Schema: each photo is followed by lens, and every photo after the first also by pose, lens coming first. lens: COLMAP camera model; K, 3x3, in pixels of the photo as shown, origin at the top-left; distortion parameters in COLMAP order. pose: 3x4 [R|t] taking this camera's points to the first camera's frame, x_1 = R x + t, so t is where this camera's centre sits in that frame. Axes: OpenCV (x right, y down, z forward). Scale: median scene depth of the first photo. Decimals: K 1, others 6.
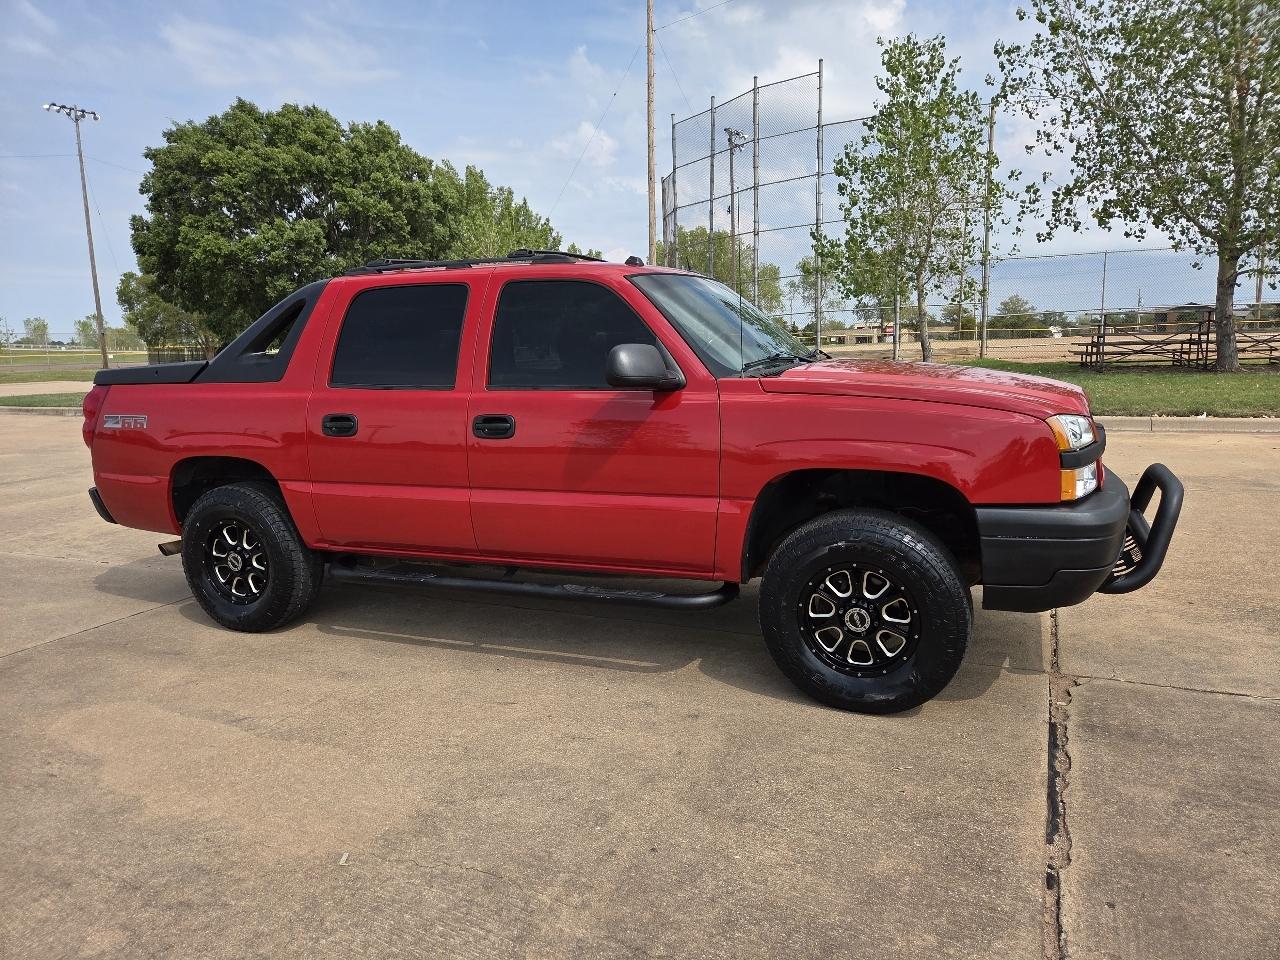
lens RADIAL K [[849.5, 0, 630.5], [0, 849.5, 481.2], [0, 0, 1]] dist [0.055016, -0.050951]
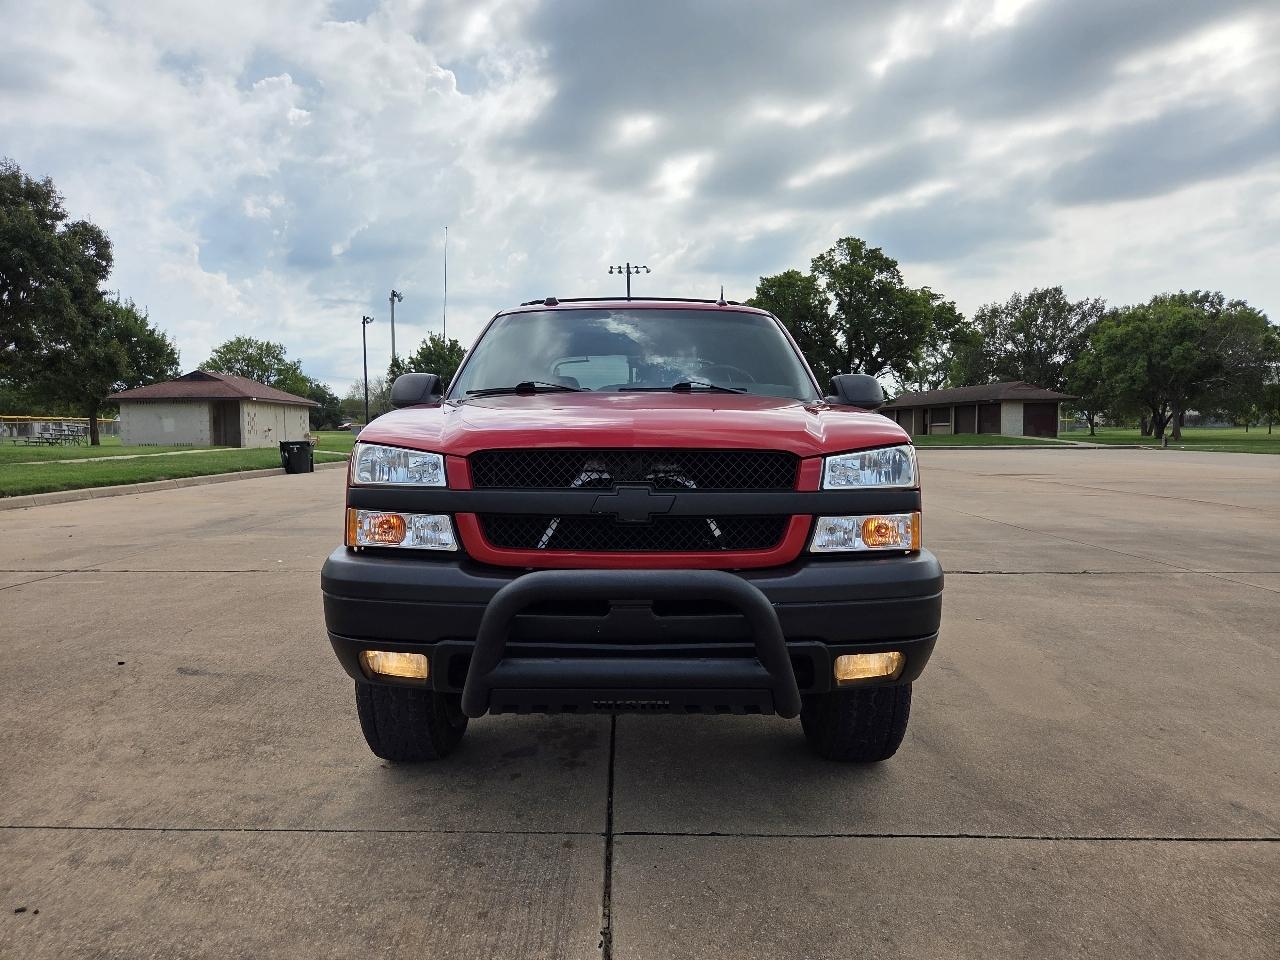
lens RADIAL K [[851.7, 0, 627.8], [0, 851.7, 474.2], [0, 0, 1]] dist [0.058324, -0.049196]
pose [[-0.405755, -0.011227, 0.913913, -1.068205], [0.162827, 0.983041, 0.084367, -0.135254], [-0.899361, 0.183042, -0.397046, 1.418909]]
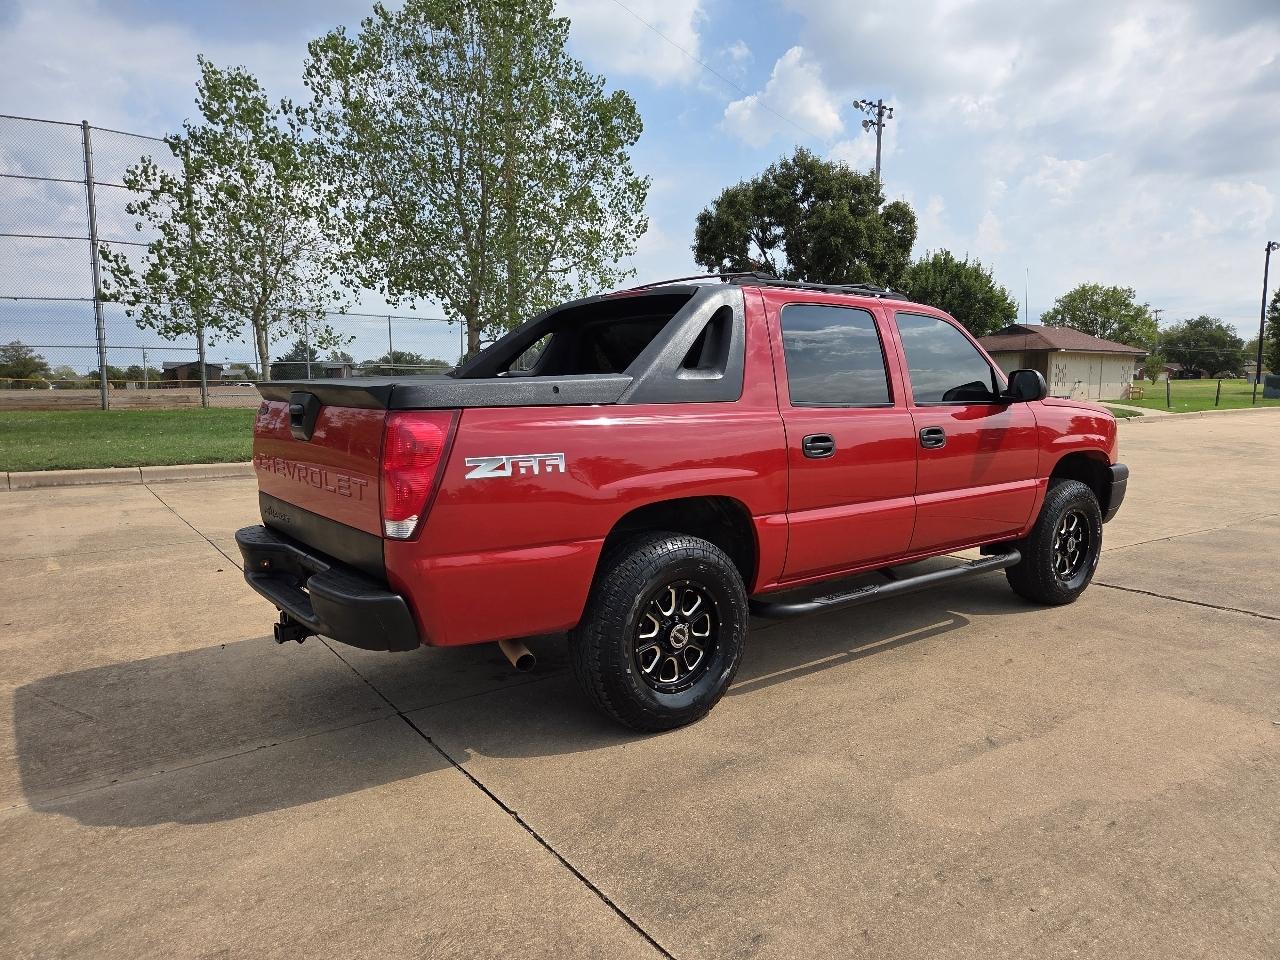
lens RADIAL K [[850.2, 0, 650.4], [0, 850.2, 481.4], [0, 0, 1]] dist [0.056894, -0.052278]
pose [[0.487861, -0.069138, 0.870179, -1.117450], [0.123527, 0.992295, 0.009585, -0.052053], [-0.864137, 0.102814, 0.492642, 0.632530]]
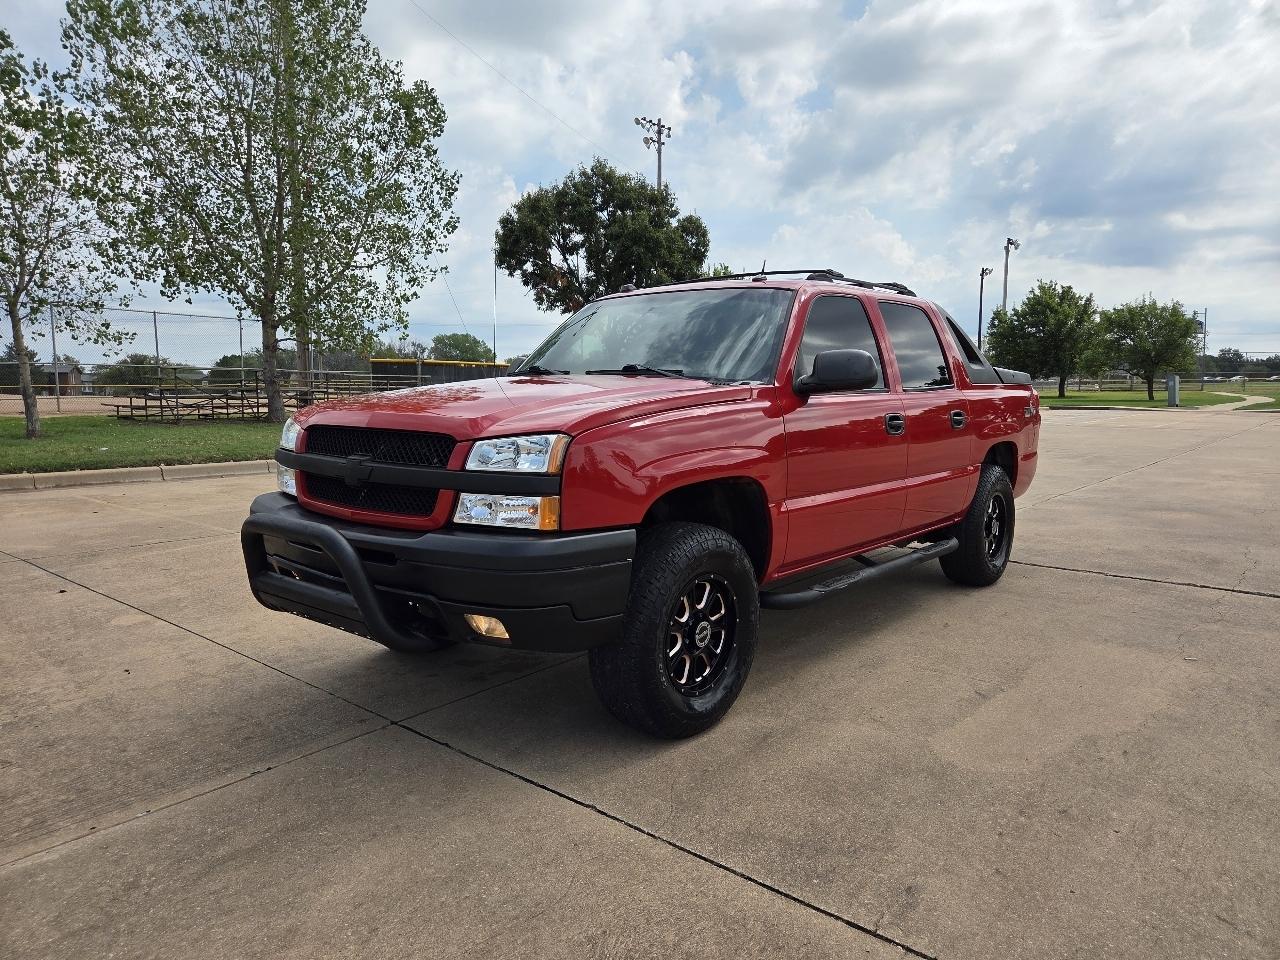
lens RADIAL K [[846.8, 0, 645.1], [0, 846.8, 478.9], [0, 0, 1]] dist [0.061896, -0.057066]
pose [[0.260702, -0.069192, 0.962937, -1.181842], [0.145406, 0.988865, 0.031689, -0.056022], [-0.954407, 0.131755, 0.267860, 0.824541]]
